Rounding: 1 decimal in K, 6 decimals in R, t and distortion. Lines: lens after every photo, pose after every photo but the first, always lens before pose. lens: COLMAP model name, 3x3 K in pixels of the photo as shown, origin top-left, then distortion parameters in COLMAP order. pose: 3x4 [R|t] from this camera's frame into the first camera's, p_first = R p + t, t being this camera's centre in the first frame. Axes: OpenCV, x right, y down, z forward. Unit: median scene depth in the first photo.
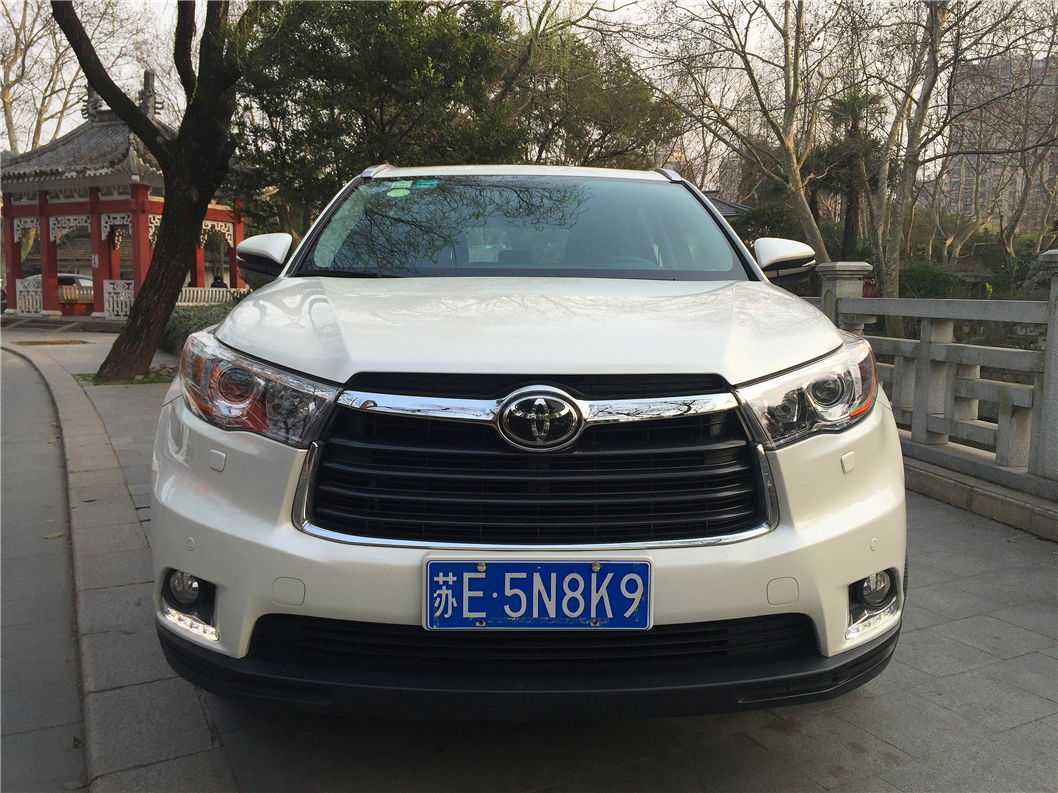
lens RADIAL K [[879.5, 0, 529.8], [0, 879.5, 399.7], [0, 0, 1]] dist [0.005831, -0.002008]
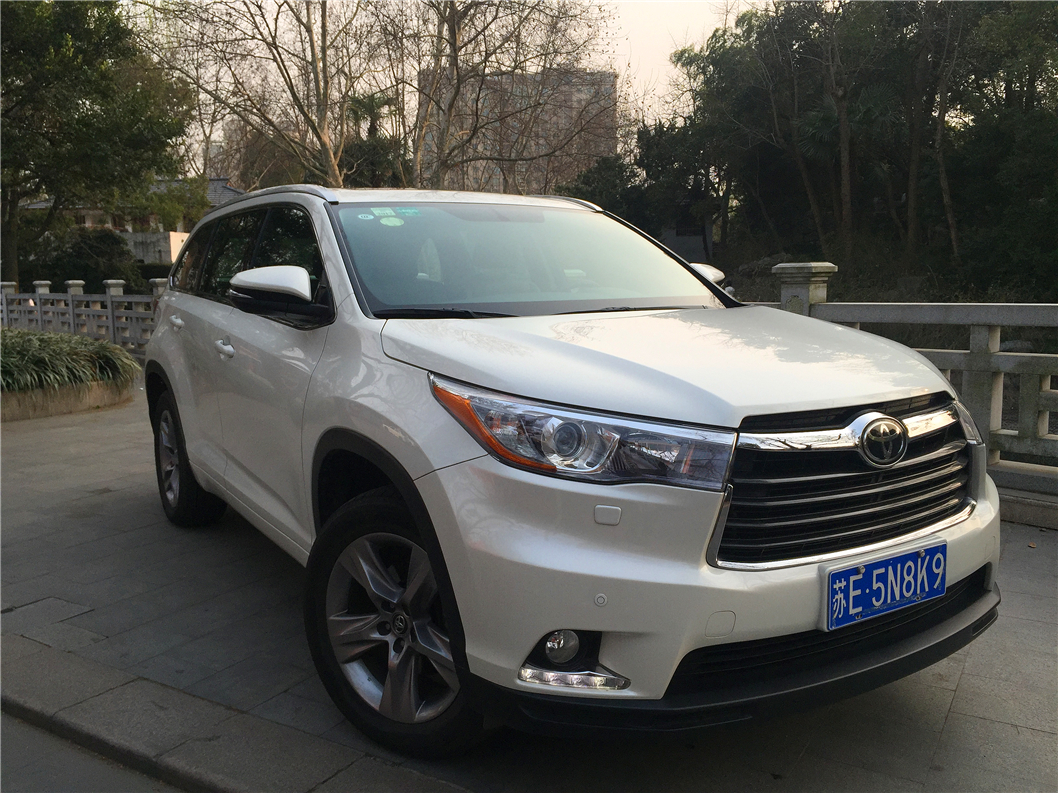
lens RADIAL K [[879.5, 0, 531.4], [0, 879.5, 393.5], [0, 0, 1]] dist [0.005831, -0.002008]
pose [[0.867738, -0.081940, 0.490221, -1.004705], [0.080694, 0.996457, 0.023722, -0.112742], [-0.490428, 0.018974, 0.871275, 0.168172]]
